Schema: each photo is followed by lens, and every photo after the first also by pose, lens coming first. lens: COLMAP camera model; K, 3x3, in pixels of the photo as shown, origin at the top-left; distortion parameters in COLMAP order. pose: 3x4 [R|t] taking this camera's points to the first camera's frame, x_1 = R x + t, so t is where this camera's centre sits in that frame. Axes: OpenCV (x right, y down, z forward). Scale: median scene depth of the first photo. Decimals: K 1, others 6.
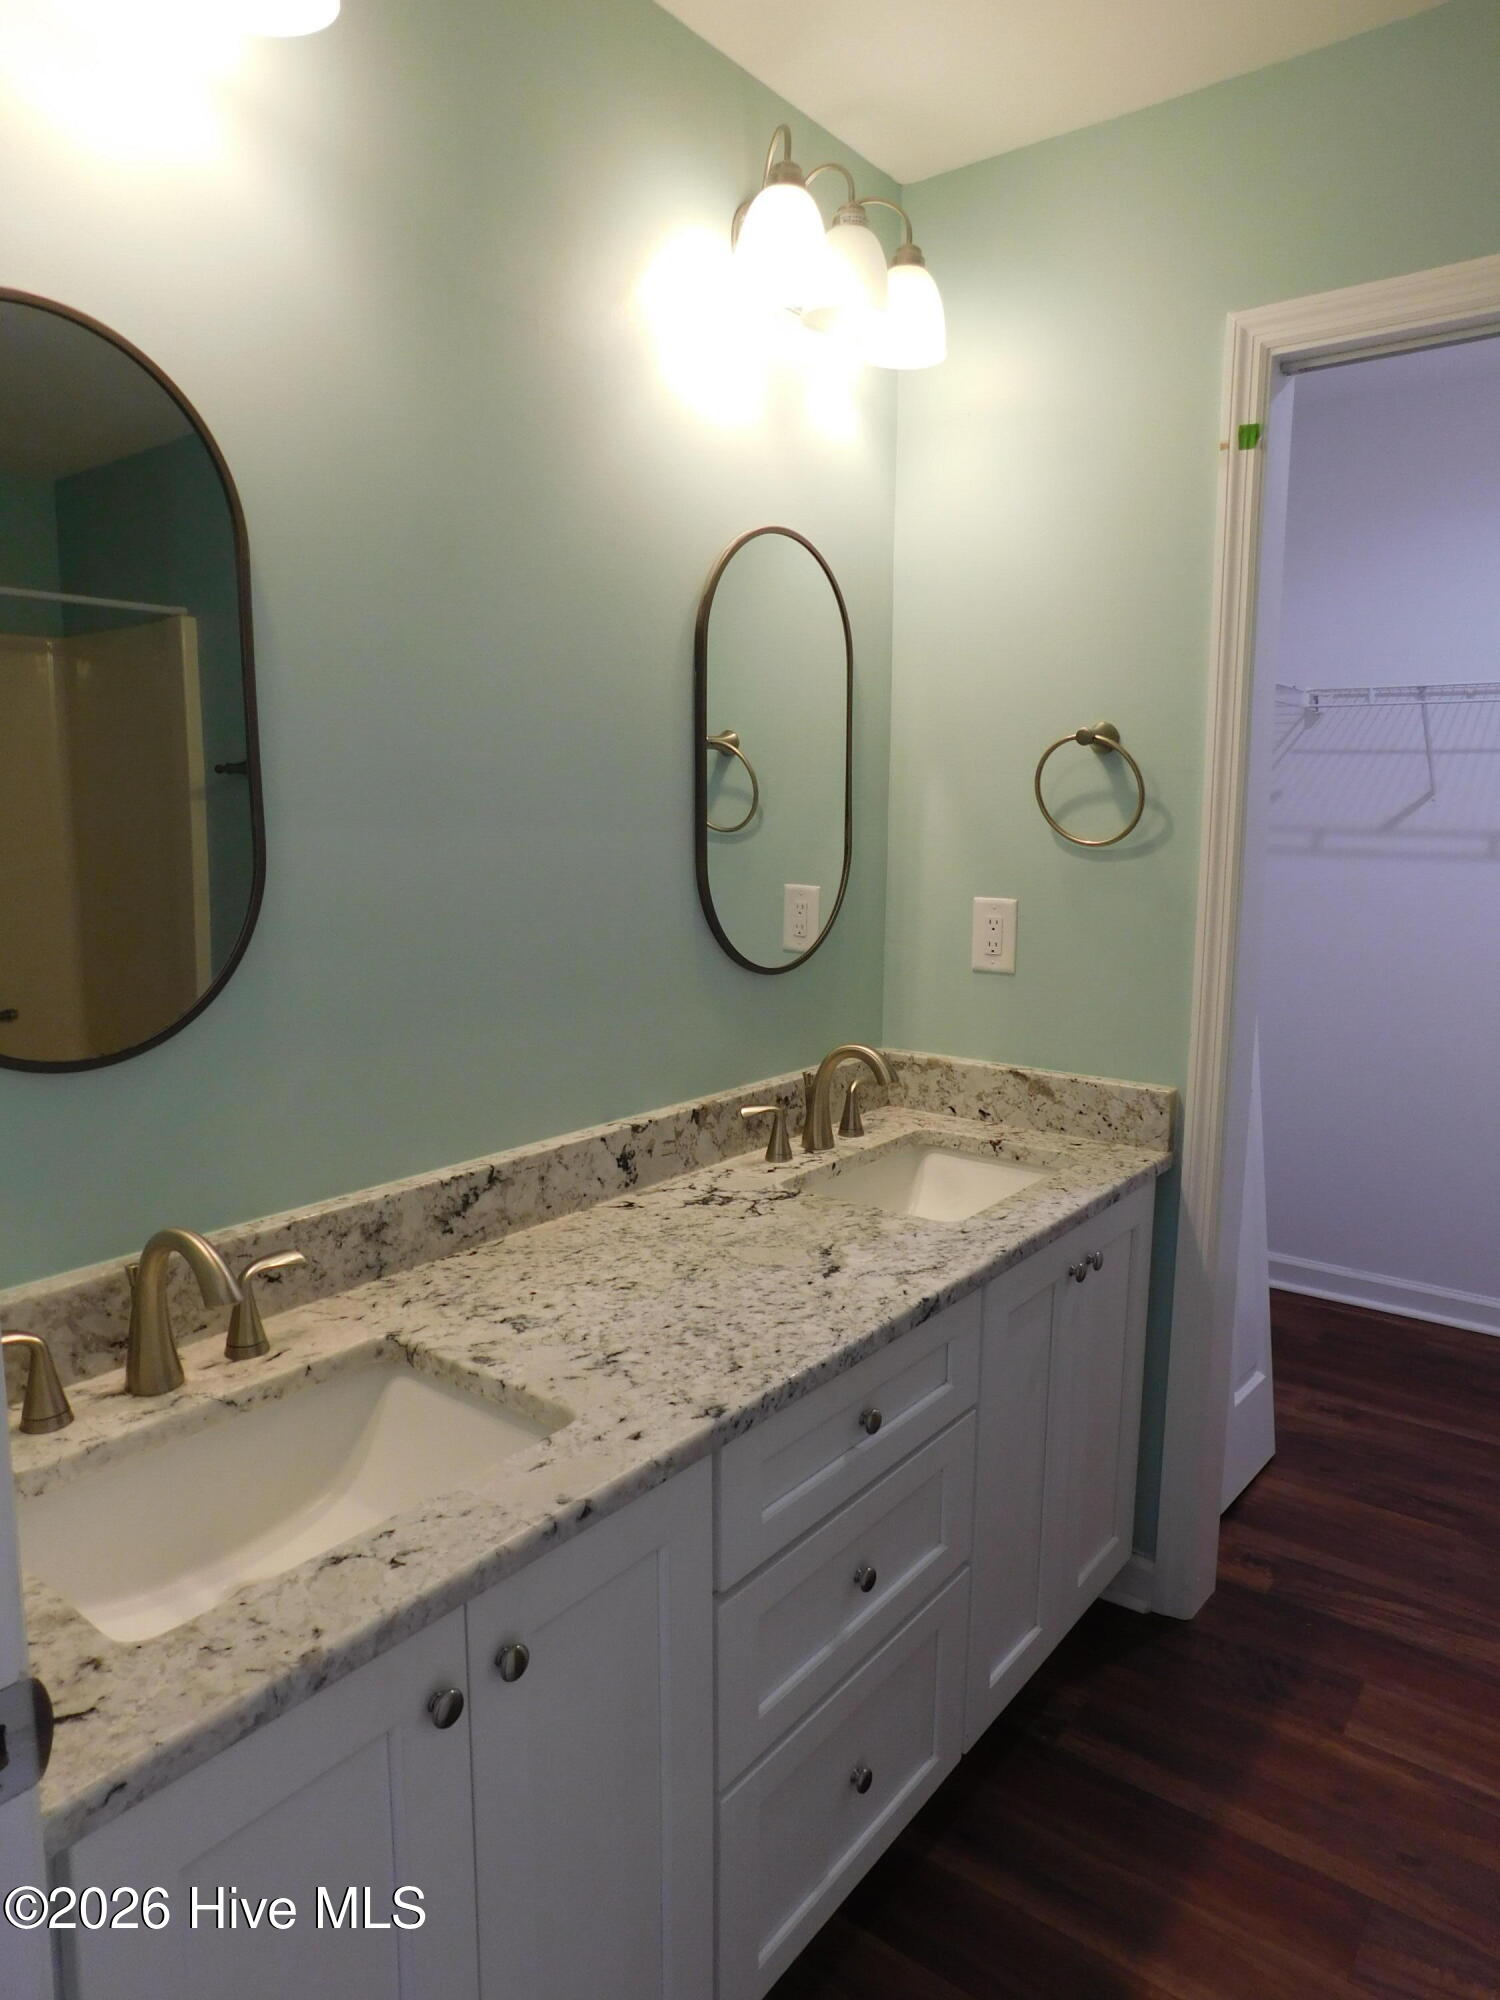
lens RADIAL K [[1315.1, 0, 752.6], [0, 1315.1, 995.3], [0, 0, 1]] dist [-0.063968, 0.045228]
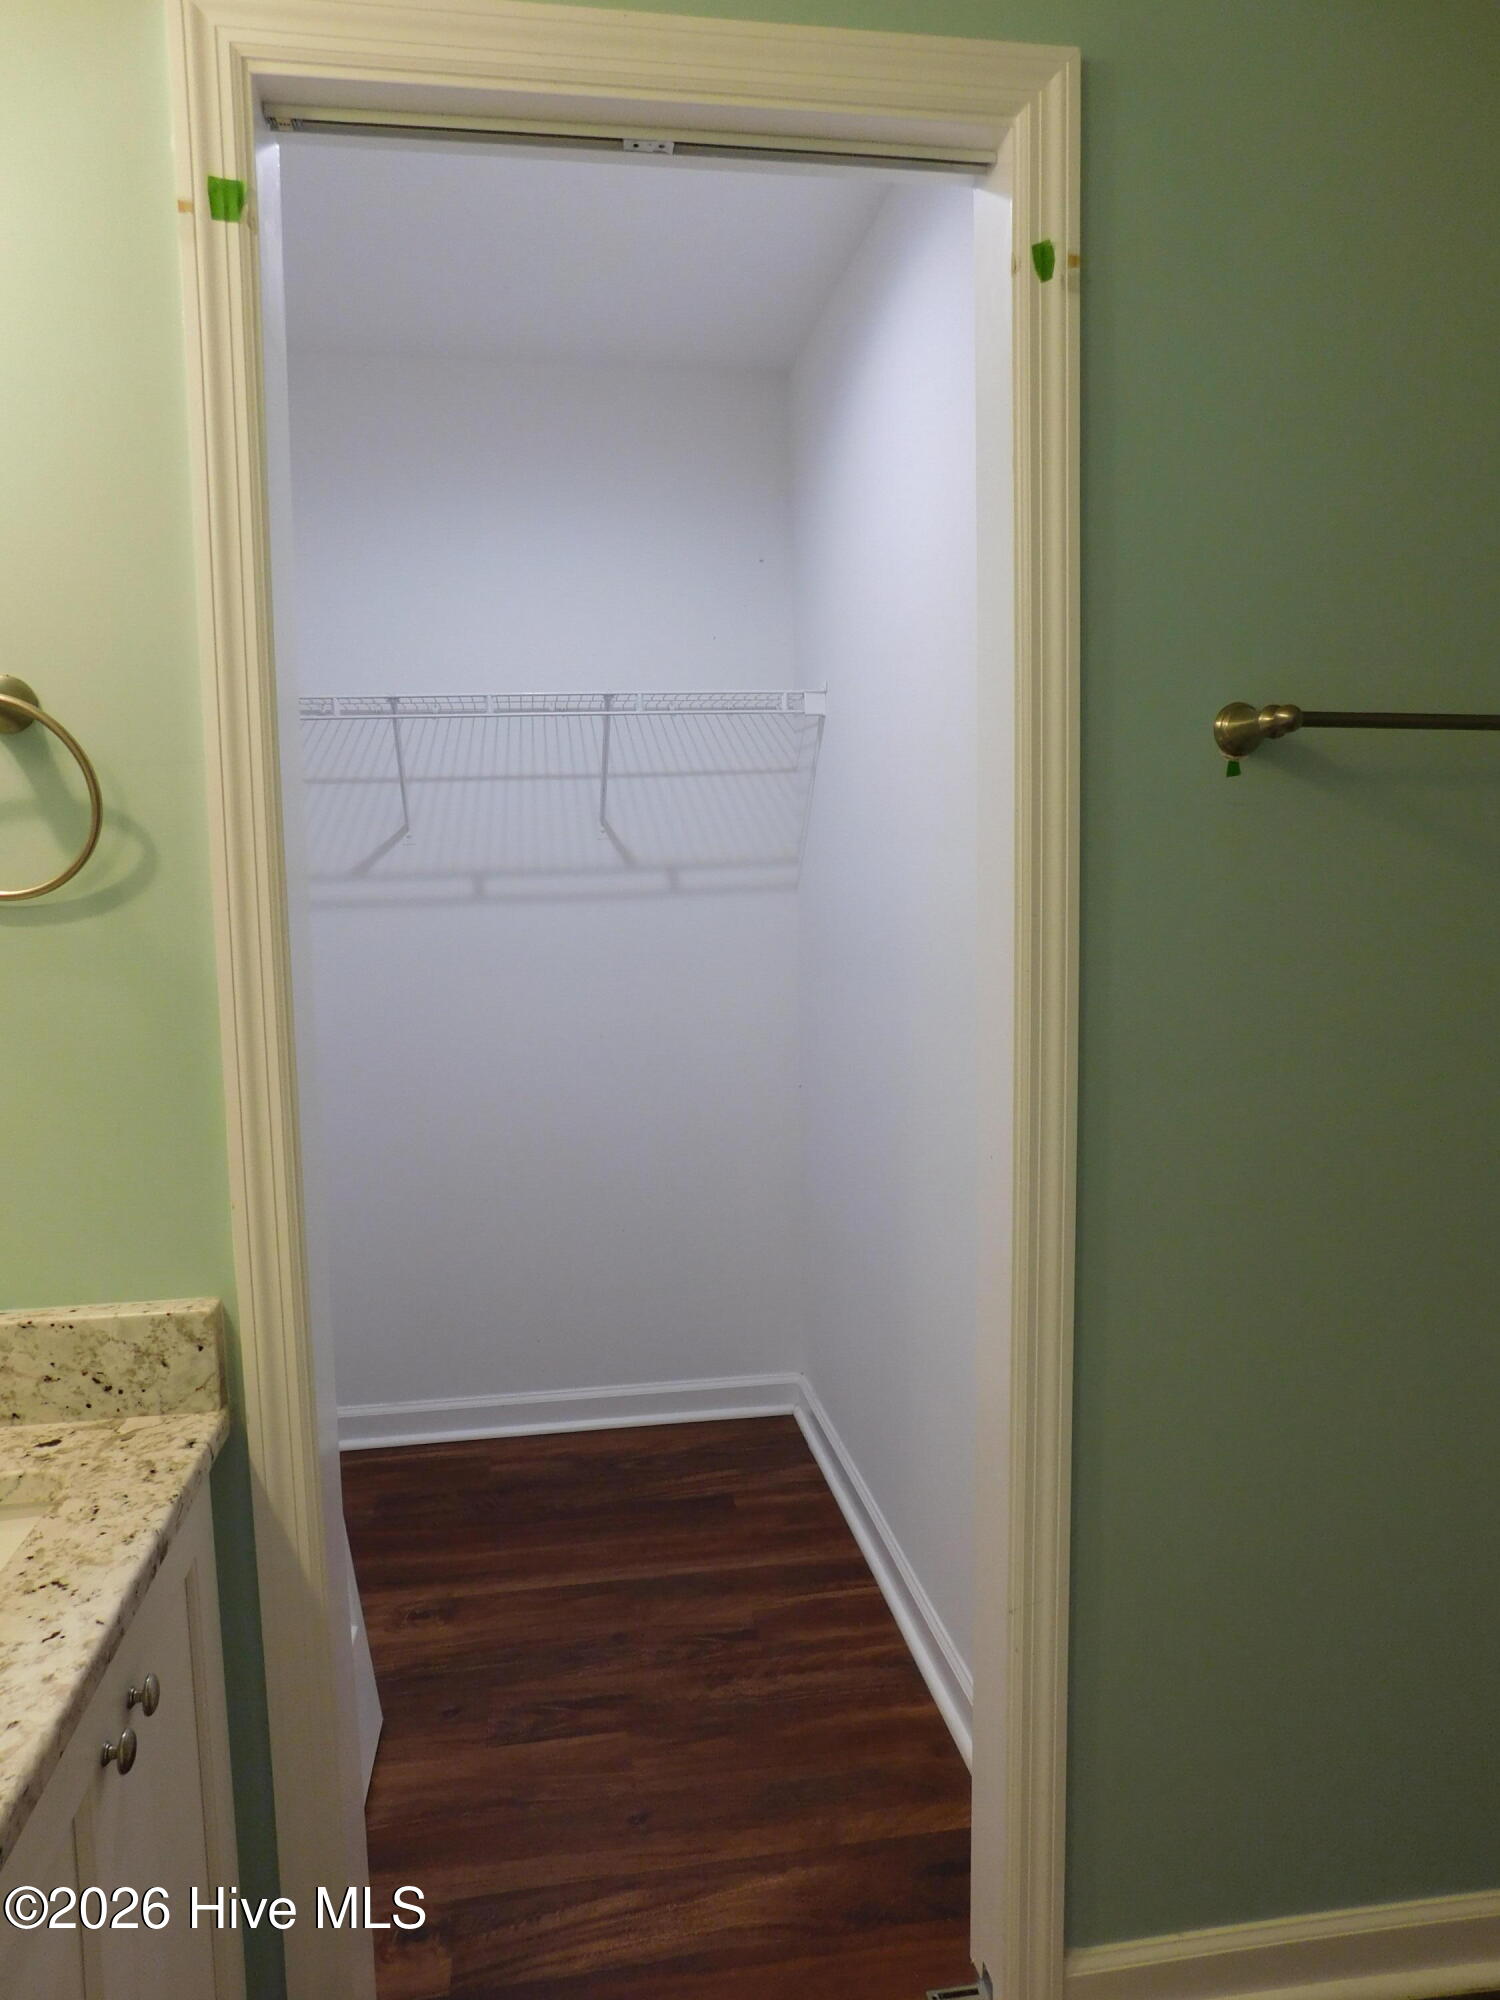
lens RADIAL K [[1315.1, 0, 749.3], [0, 1315.1, 997.2], [0, 0, 1]] dist [-0.063968, 0.045228]
pose [[0.687024, -0.096303, 0.720225, 0.078477], [0.131587, 0.991280, 0.007025, -0.036367], [-0.714621, 0.089946, 0.693705, 0.405818]]
